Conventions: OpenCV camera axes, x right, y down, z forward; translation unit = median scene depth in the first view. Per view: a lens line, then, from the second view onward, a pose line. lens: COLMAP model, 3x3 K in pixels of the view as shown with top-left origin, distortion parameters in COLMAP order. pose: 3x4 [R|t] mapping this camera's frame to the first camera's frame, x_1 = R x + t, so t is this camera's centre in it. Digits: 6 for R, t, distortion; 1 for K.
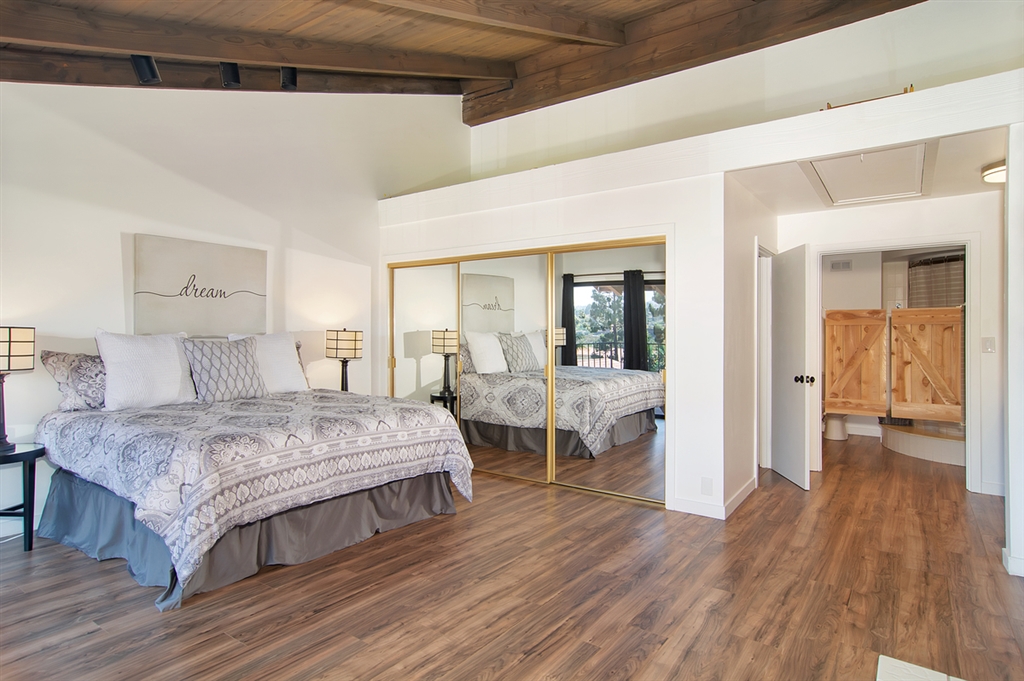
lens RADIAL K [[564.7, 0, 494.7], [0, 564.7, 333.0], [0, 0, 1]] dist [-0.002891, 0.000137]
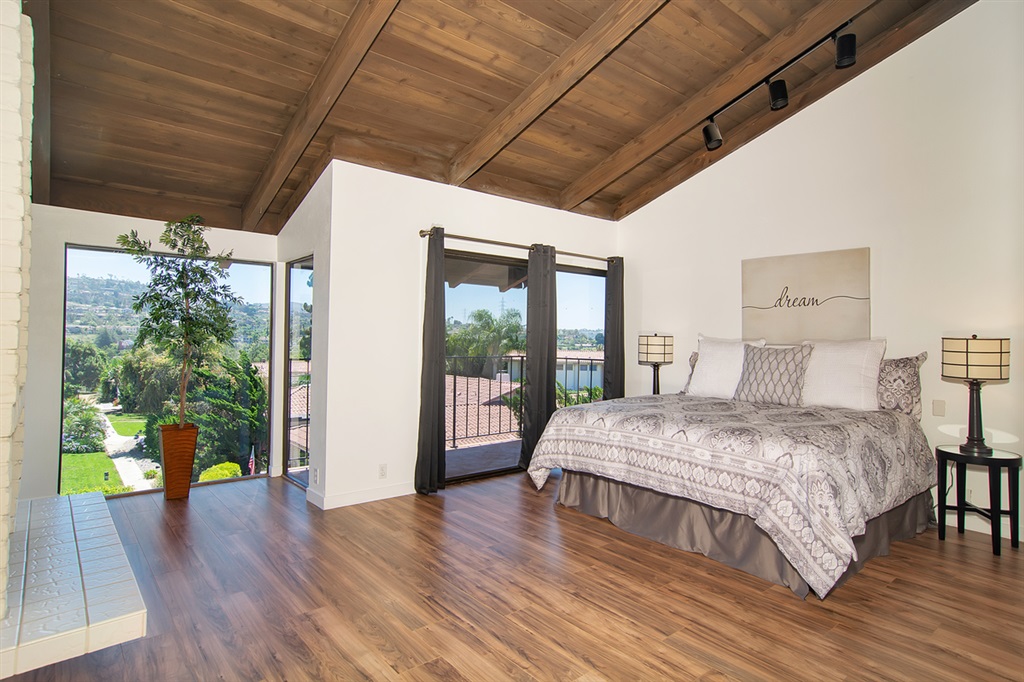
lens RADIAL K [[552.2, 0, 529.1], [0, 552.2, 334.4], [0, 0, 1]] dist [-0.001097, 0.001124]
pose [[-0.193812, -0.009790, -0.980990, 0.864211], [-0.014791, 0.999866, -0.007056, 0.003978], [0.980927, 0.013142, -0.193931, 1.042238]]
